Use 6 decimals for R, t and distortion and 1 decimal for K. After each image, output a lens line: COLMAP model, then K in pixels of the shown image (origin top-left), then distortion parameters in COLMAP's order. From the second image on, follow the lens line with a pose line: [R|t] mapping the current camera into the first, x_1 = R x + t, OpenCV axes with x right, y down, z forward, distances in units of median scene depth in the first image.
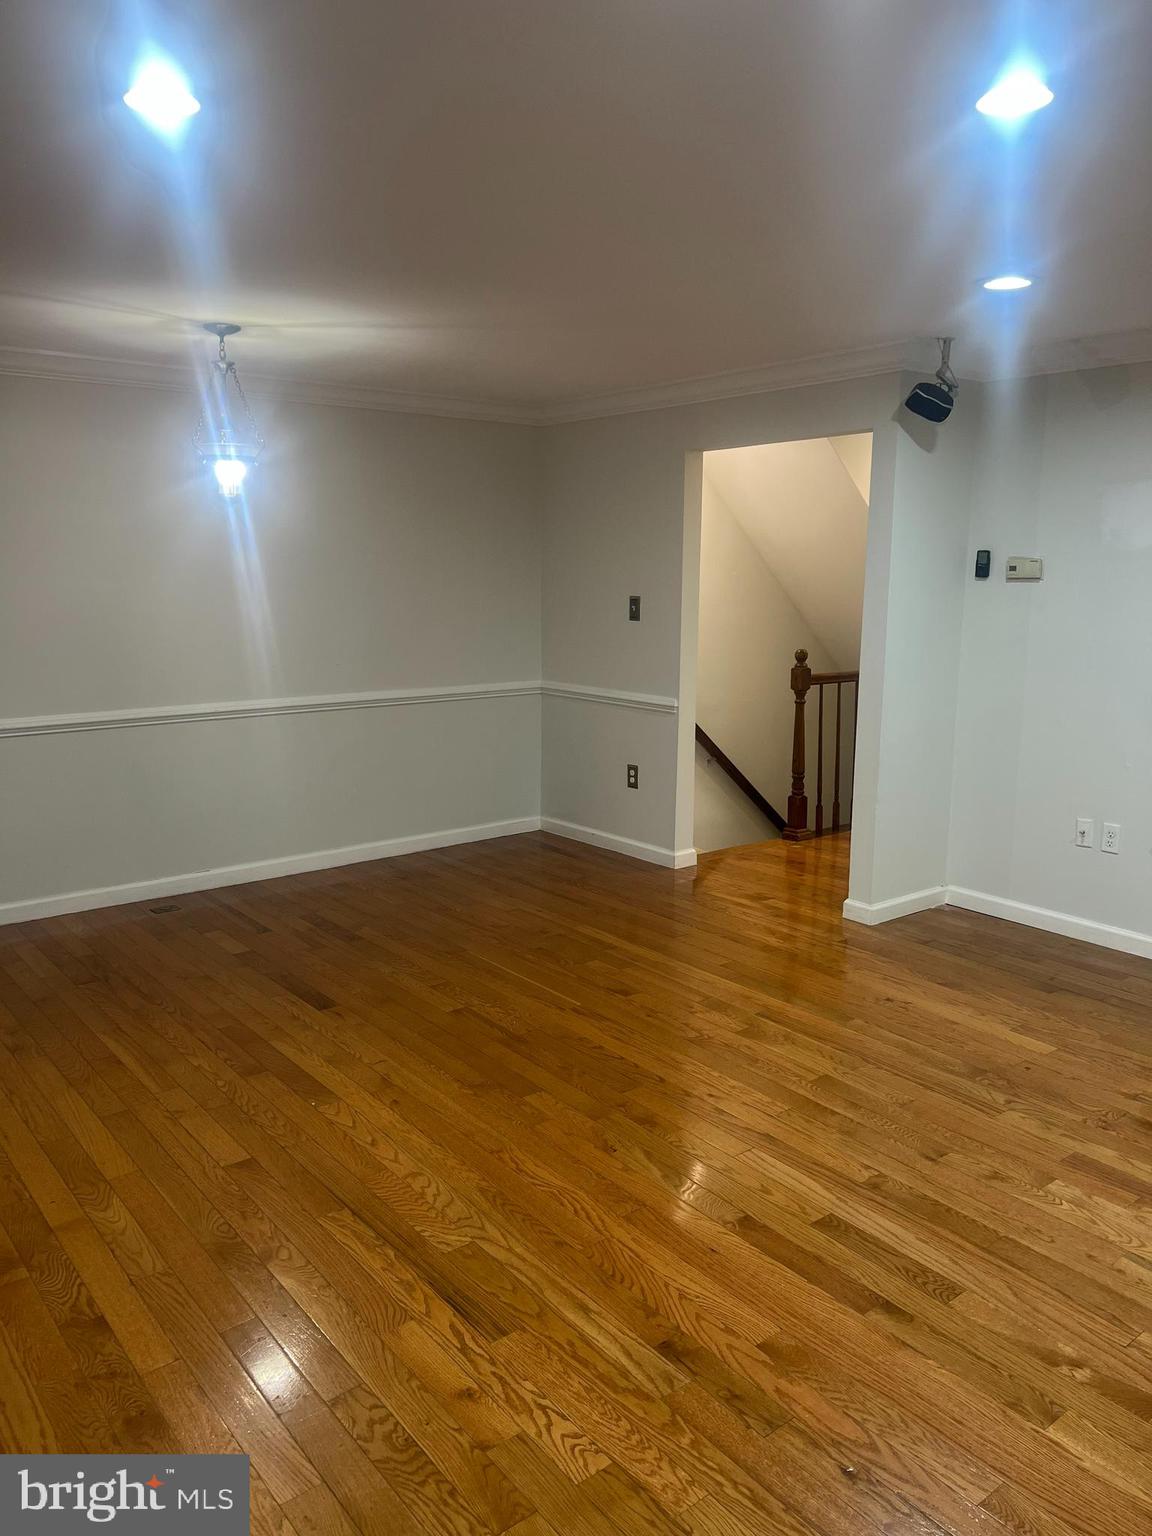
lens RADIAL K [[1146.7, 0, 576.0], [0, 1146.7, 768.0], [0, 0, 1]] dist [0.055602, -0.067701]
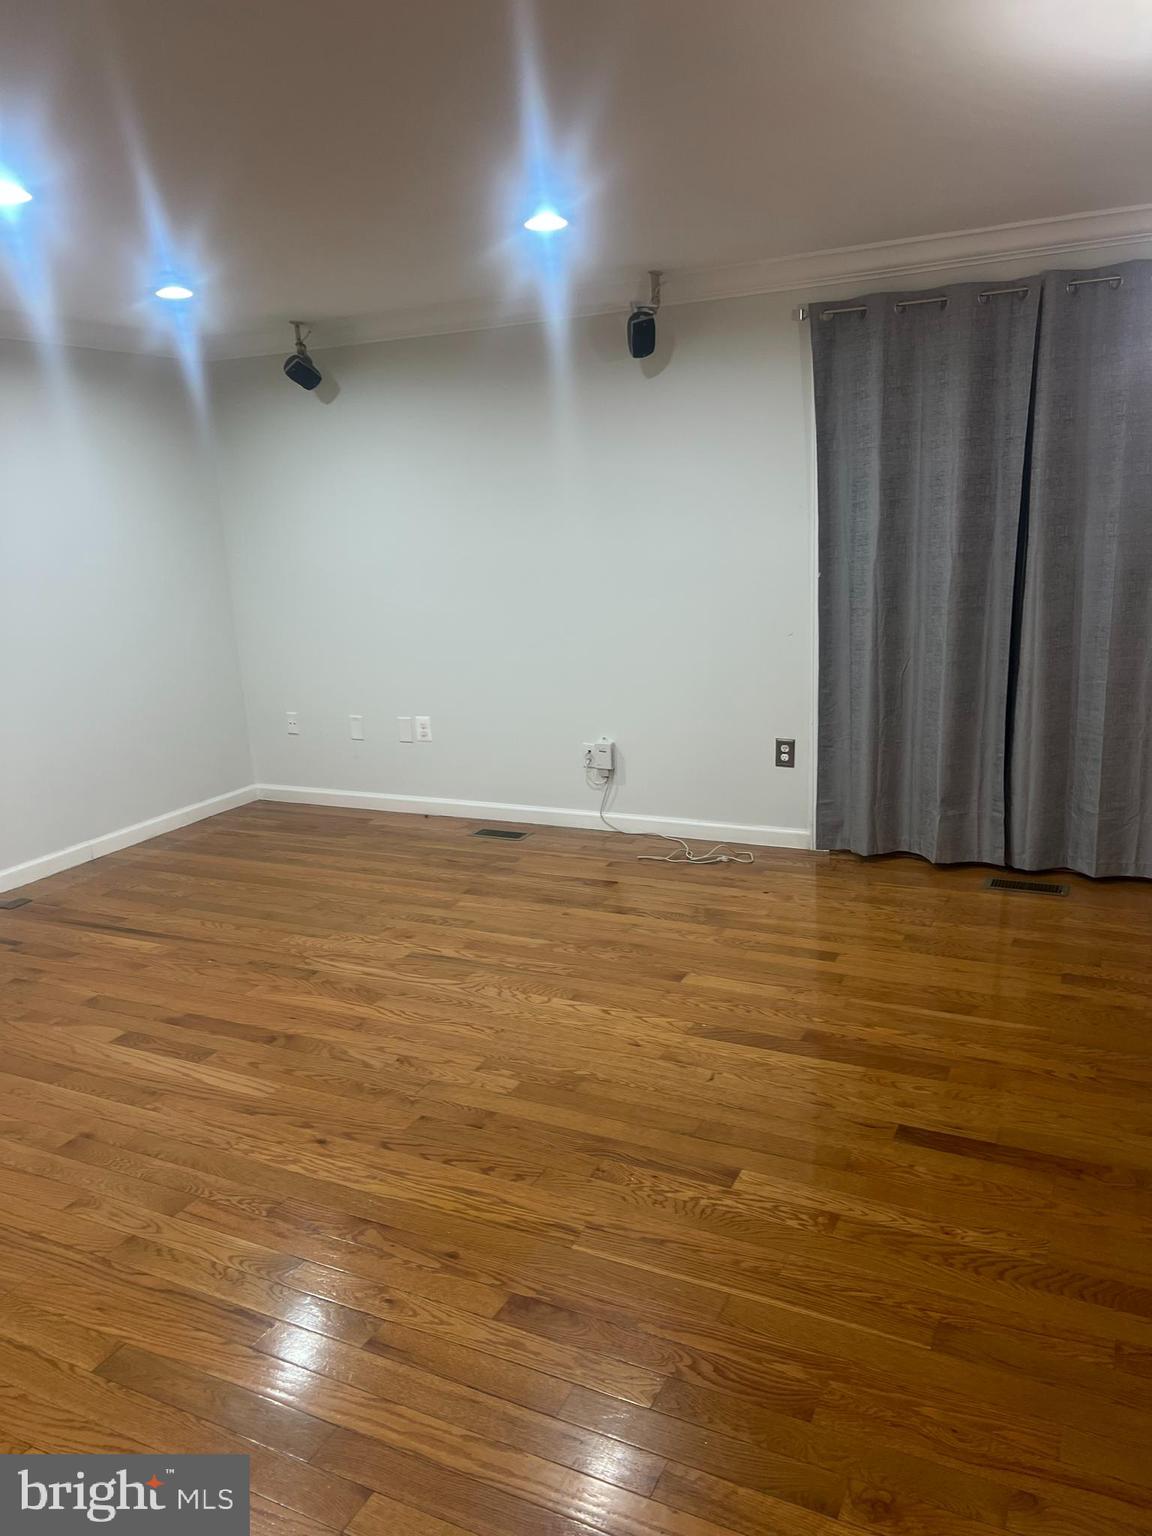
lens RADIAL K [[1146.7, 0, 576.0], [0, 1146.7, 768.0], [0, 0, 1]] dist [0.055602, -0.067701]
pose [[-0.905348, 0.138963, -0.401290, 0.259946], [-0.028854, 0.922633, 0.384597, -0.317165], [0.423688, 0.359773, -0.831295, 1.754638]]
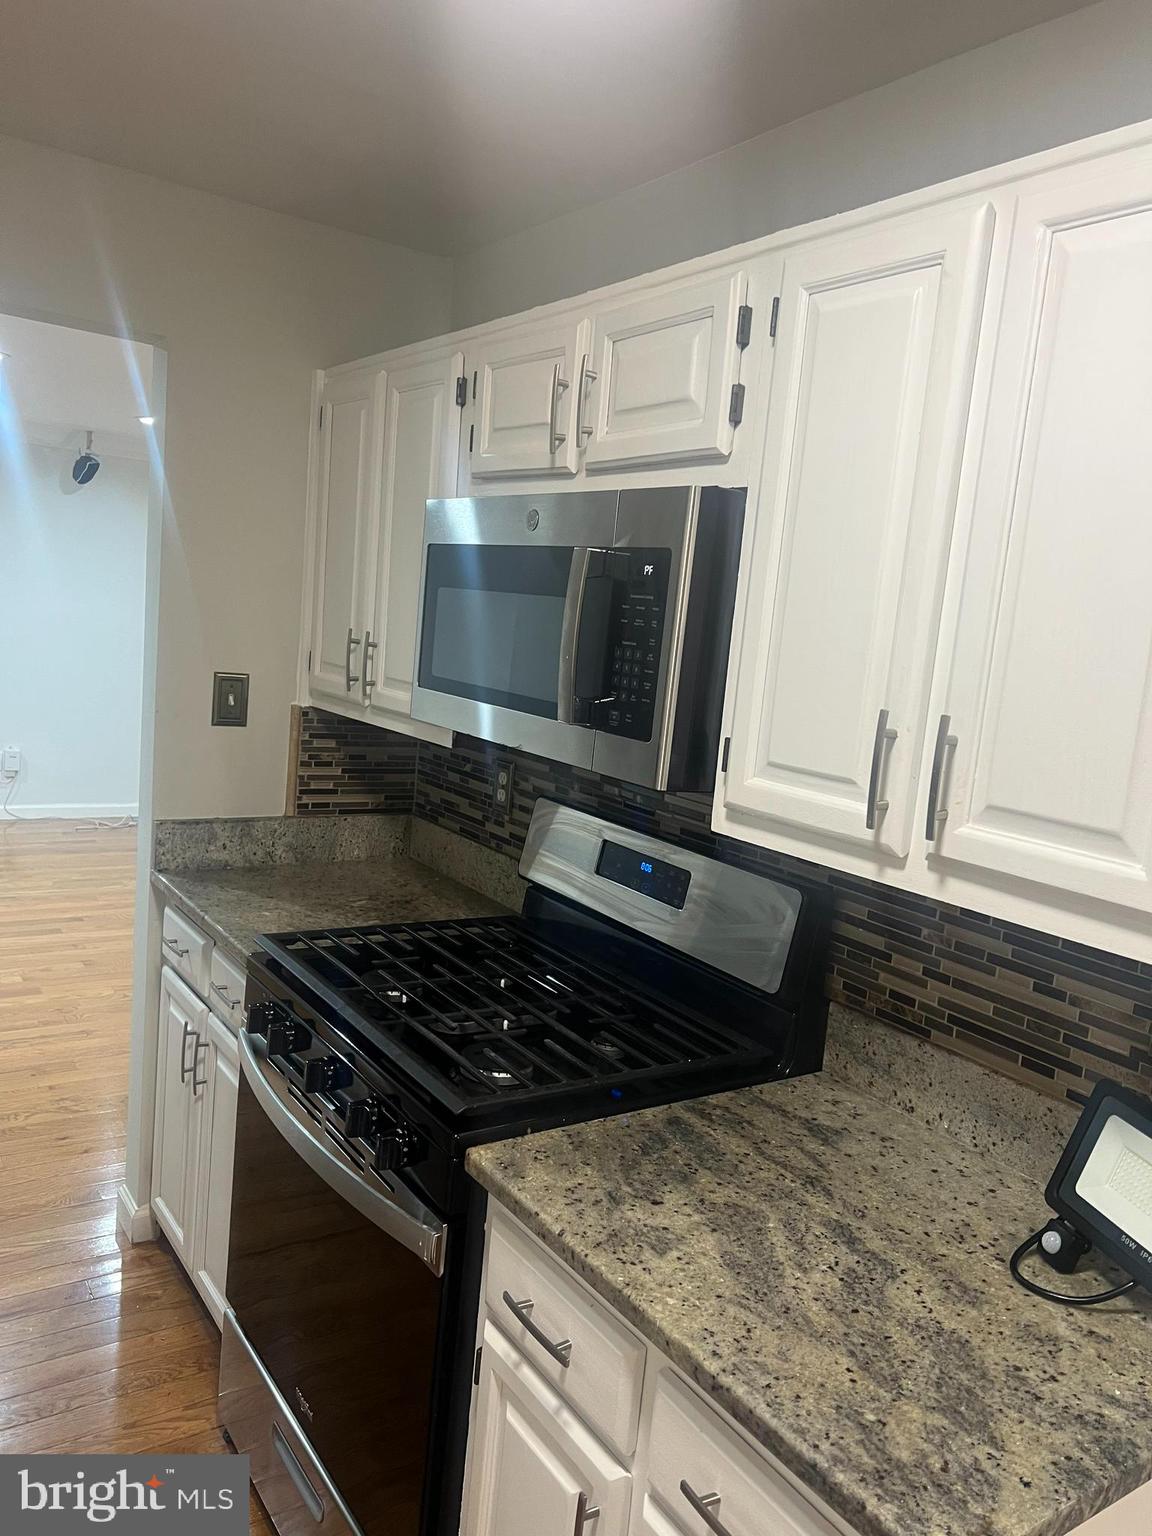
lens RADIAL K [[1146.7, 0, 576.0], [0, 1146.7, 768.0], [0, 0, 1]] dist [0.055602, -0.067701]
pose [[-0.073288, 0.124755, -0.989477, 1.644865], [-0.268020, 0.953182, 0.140031, -0.283928], [0.960622, 0.275463, -0.036420, 1.509969]]
